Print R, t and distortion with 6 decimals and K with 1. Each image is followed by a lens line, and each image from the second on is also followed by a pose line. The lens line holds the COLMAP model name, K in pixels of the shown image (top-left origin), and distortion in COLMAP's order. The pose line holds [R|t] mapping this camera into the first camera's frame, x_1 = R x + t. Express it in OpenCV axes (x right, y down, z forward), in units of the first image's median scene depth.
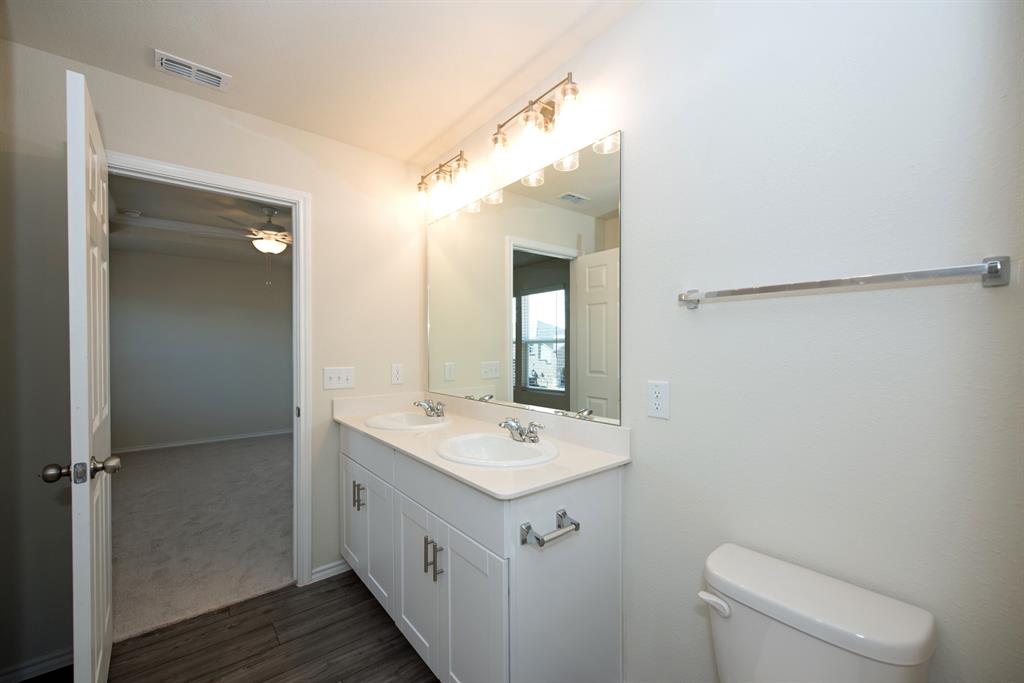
lens RADIAL K [[416.4, 0, 513.9], [0, 416.4, 346.0], [0, 0, 1]] dist [0.031687, 0.000020]
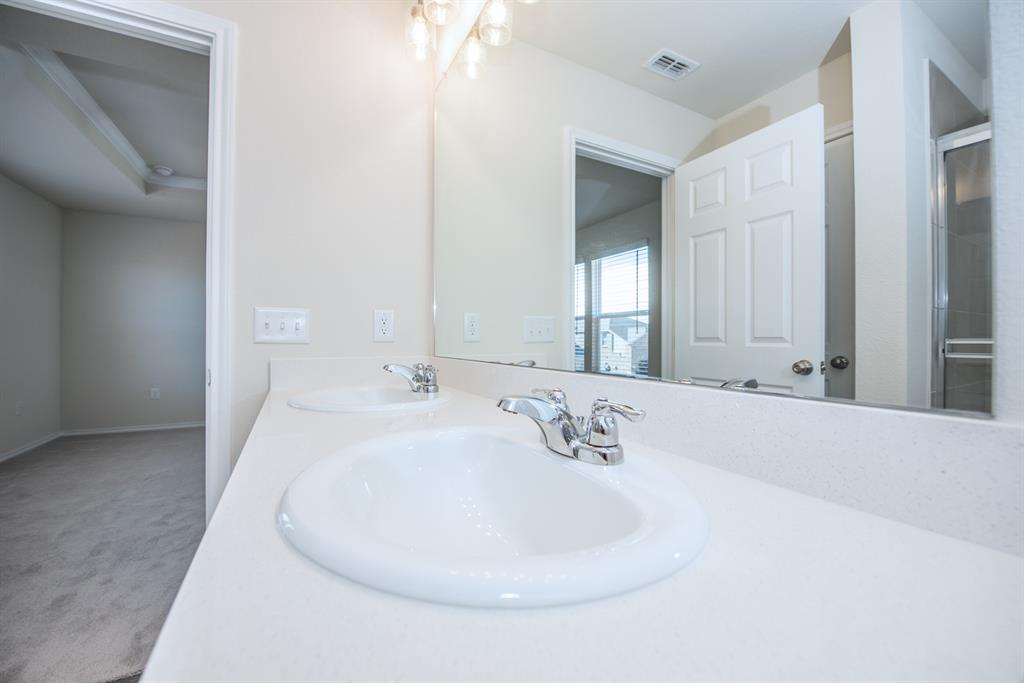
lens RADIAL K [[411.6, 0, 510.8], [0, 411.6, 338.3], [0, 0, 1]] dist [-0.002561, -0.000281]
pose [[0.983566, 0.004799, -0.180483, 0.015619], [-0.005671, 0.999975, -0.004314, 0.069106], [0.180458, 0.005267, 0.983569, 0.338705]]
